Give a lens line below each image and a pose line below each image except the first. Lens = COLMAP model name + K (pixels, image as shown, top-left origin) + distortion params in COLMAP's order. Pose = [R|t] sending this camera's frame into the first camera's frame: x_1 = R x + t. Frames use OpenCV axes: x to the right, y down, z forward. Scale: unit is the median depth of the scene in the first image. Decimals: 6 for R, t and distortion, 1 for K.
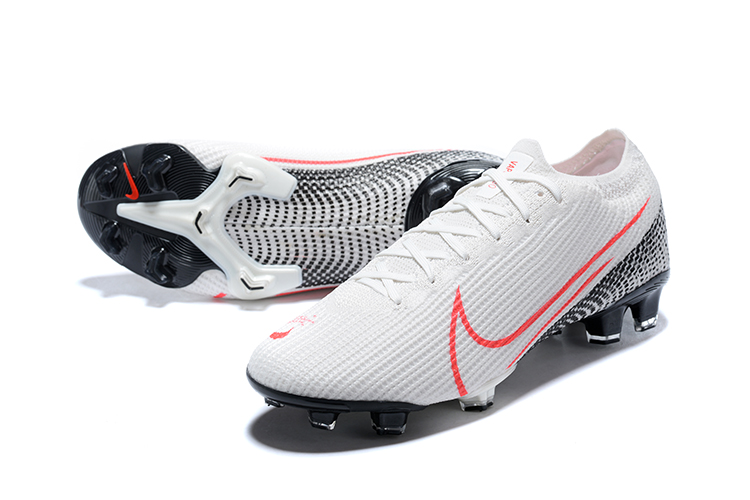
lens RADIAL K [[1973.1, 0, 375.0], [0, 1973.1, 250.0], [0, 0, 1]] dist [0.035040, -0.091131]
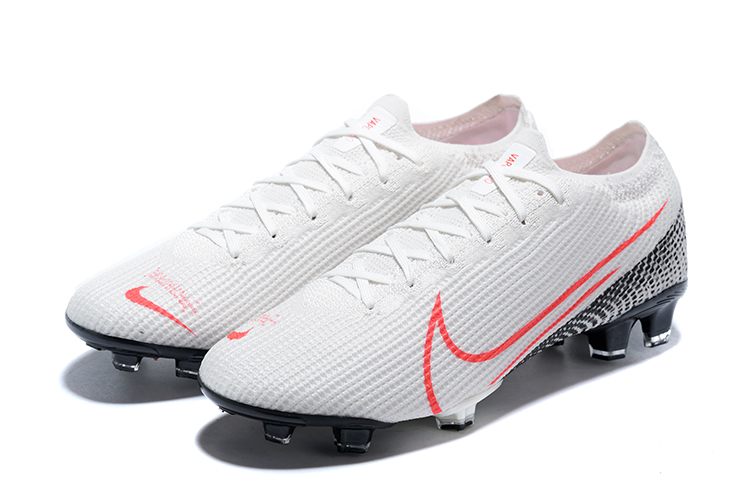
lens RADIAL K [[1973.1, 0, 375.0], [0, 1973.1, 250.0], [0, 0, 1]] dist [0.035040, -0.091131]
pose [[0.996983, 0.055594, -0.054177, 0.059820], [-0.053983, 0.998068, 0.030757, -0.026513], [0.055782, -0.027739, 0.998058, 0.096854]]
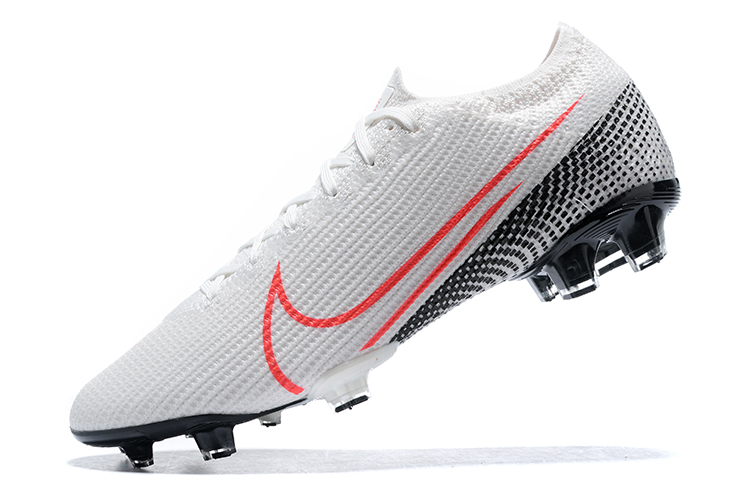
lens RADIAL K [[1973.1, 0, 375.0], [0, 1973.1, 250.0], [0, 0, 1]] dist [0.035040, -0.091131]
pose [[0.809584, -0.251222, -0.530529, 0.494951], [0.185710, 0.966985, -0.174505, 0.158979], [0.556853, 0.042752, 0.829510, 0.346580]]
